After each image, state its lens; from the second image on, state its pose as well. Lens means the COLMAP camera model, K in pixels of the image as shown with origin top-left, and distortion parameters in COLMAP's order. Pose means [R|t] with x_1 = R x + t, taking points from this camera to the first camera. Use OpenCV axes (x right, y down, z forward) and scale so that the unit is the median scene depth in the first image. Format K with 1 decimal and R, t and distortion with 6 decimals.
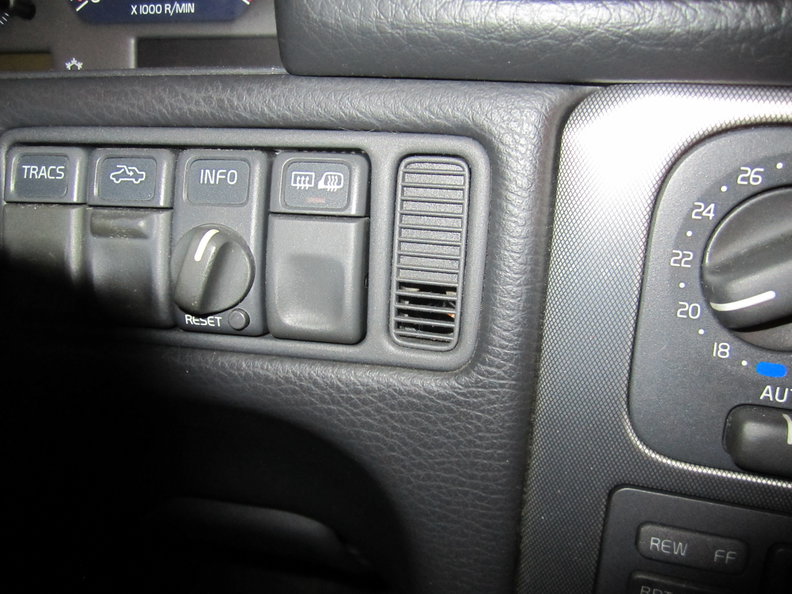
lens RADIAL K [[656.8, 0, 393.7], [0, 656.8, 294.3], [0, 0, 1]] dist [-0.054125, 0.016564]
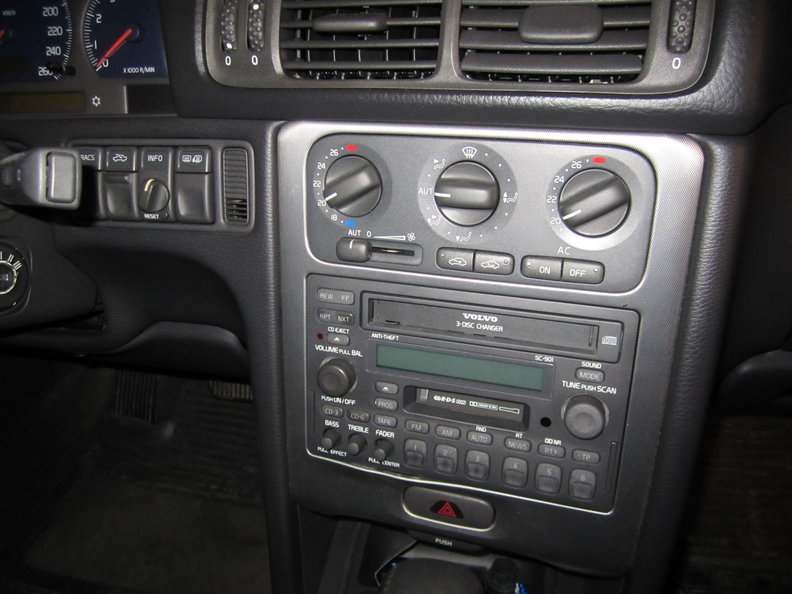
lens RADIAL K [[697.7, 0, 395.2], [0, 697.7, 311.8], [0, 0, 1]] dist [-0.013186, -0.000486]
pose [[0.997491, -0.013262, -0.069542, 0.831399], [0.017700, 0.997818, 0.063600, 0.255952], [0.068547, -0.064671, 0.995550, -1.640123]]
